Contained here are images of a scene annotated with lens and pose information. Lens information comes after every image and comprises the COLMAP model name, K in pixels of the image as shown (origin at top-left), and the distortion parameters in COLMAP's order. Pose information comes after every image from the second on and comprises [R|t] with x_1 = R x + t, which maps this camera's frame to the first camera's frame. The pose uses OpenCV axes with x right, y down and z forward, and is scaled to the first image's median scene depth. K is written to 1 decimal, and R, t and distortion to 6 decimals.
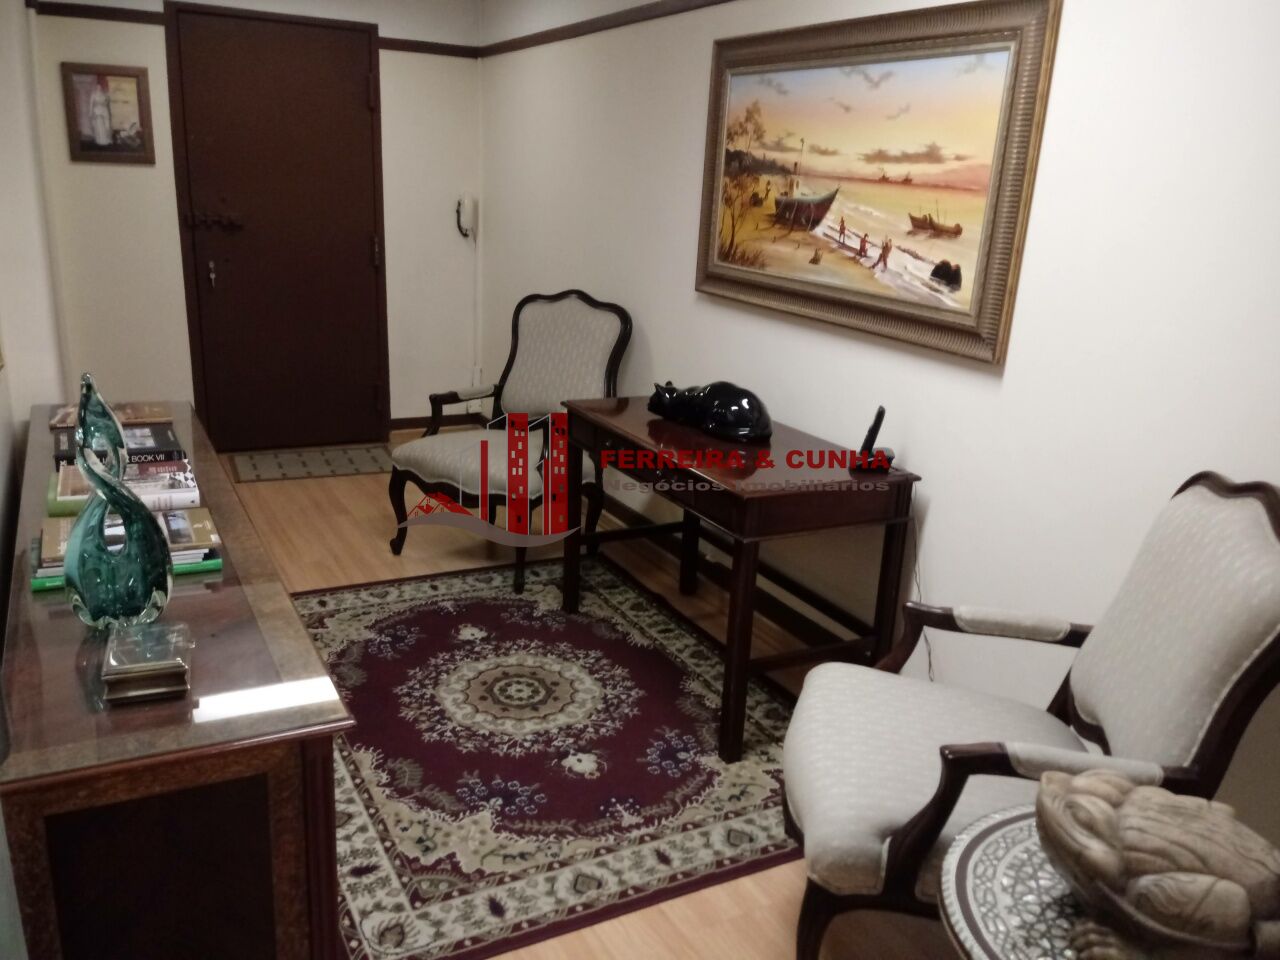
lens RADIAL K [[1019.3, 0, 642.3], [0, 1019.3, 478.6], [0, 0, 1]] dist [0.026480, -0.005523]
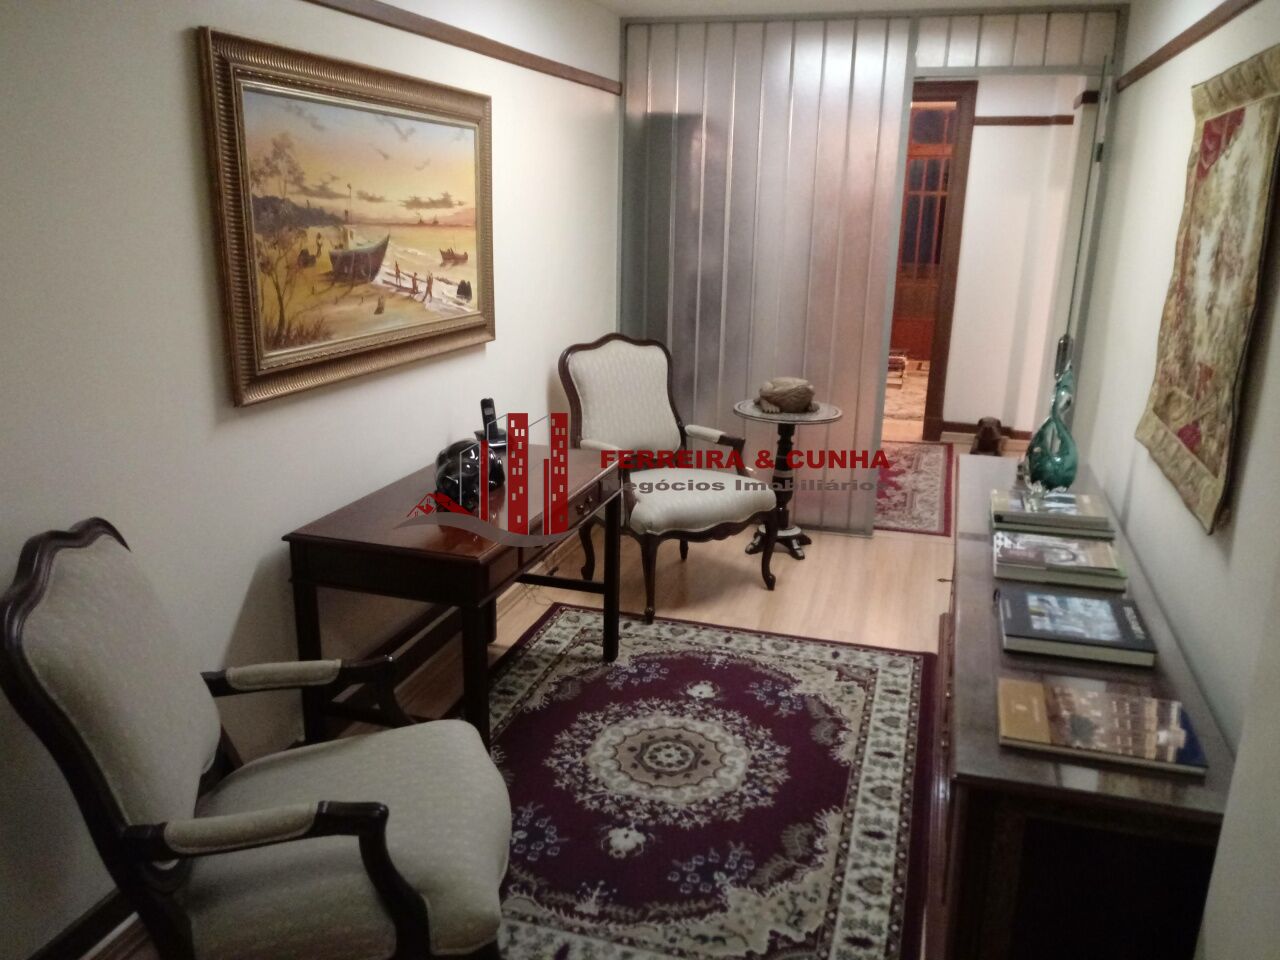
lens RADIAL K [[1019.3, 0, 641.6], [0, 1019.3, 483.1], [0, 0, 1]] dist [0.026480, -0.005523]
pose [[-0.702345, -0.252505, 0.665547, -0.716350], [0.149063, 0.862071, 0.484370, -0.522984], [-0.696054, 0.439403, -0.567832, 1.504422]]
